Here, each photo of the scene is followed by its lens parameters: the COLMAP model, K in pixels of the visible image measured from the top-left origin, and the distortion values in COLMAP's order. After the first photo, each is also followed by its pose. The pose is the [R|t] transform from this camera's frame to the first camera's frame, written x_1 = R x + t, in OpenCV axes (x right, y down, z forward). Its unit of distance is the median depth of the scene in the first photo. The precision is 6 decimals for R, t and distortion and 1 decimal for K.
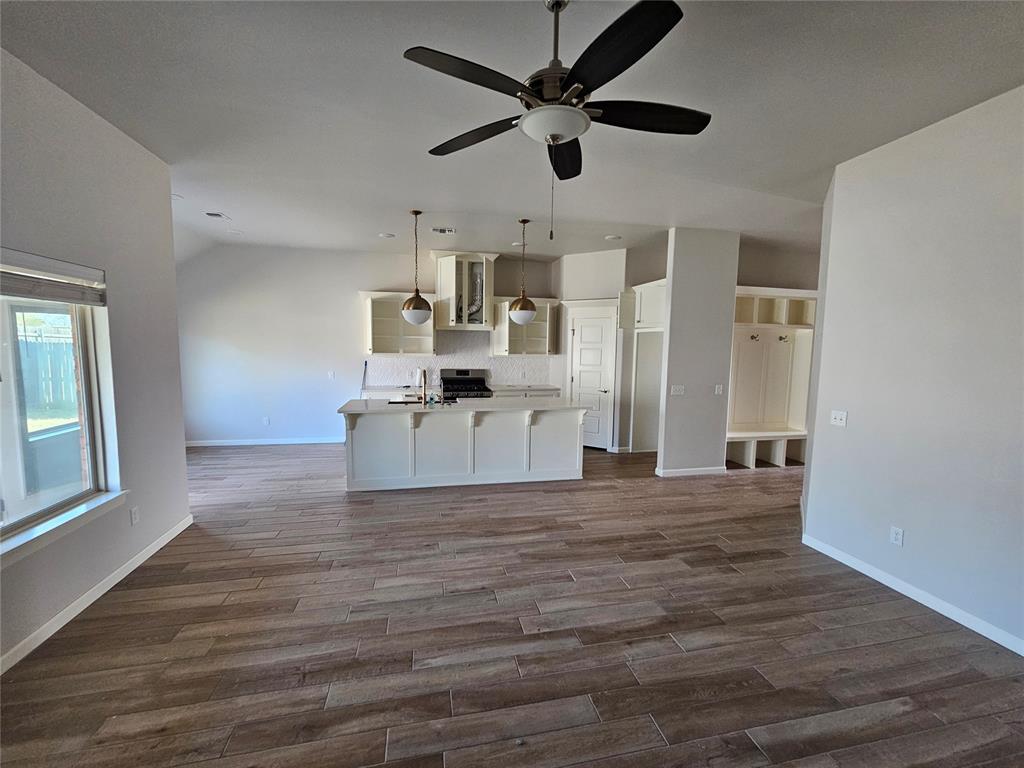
lens RADIAL K [[417.1, 0, 509.9], [0, 417.1, 384.7], [0, 0, 1]] dist [-0.002224, -0.001526]
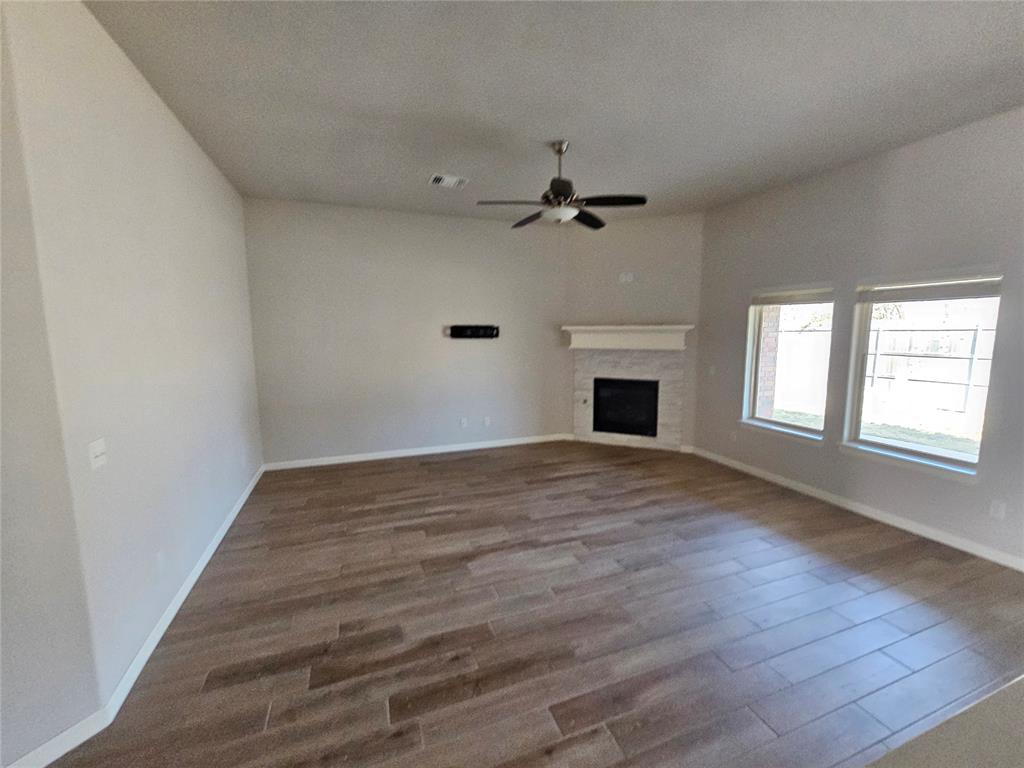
lens RADIAL K [[417.1, 0, 509.6], [0, 417.1, 383.7], [0, 0, 1]] dist [-0.002224, -0.001526]
pose [[-0.989102, 0.008773, -0.146973, 0.378873], [-0.023443, 0.976105, 0.216032, -0.161010], [0.145356, 0.217123, -0.965261, 1.802441]]
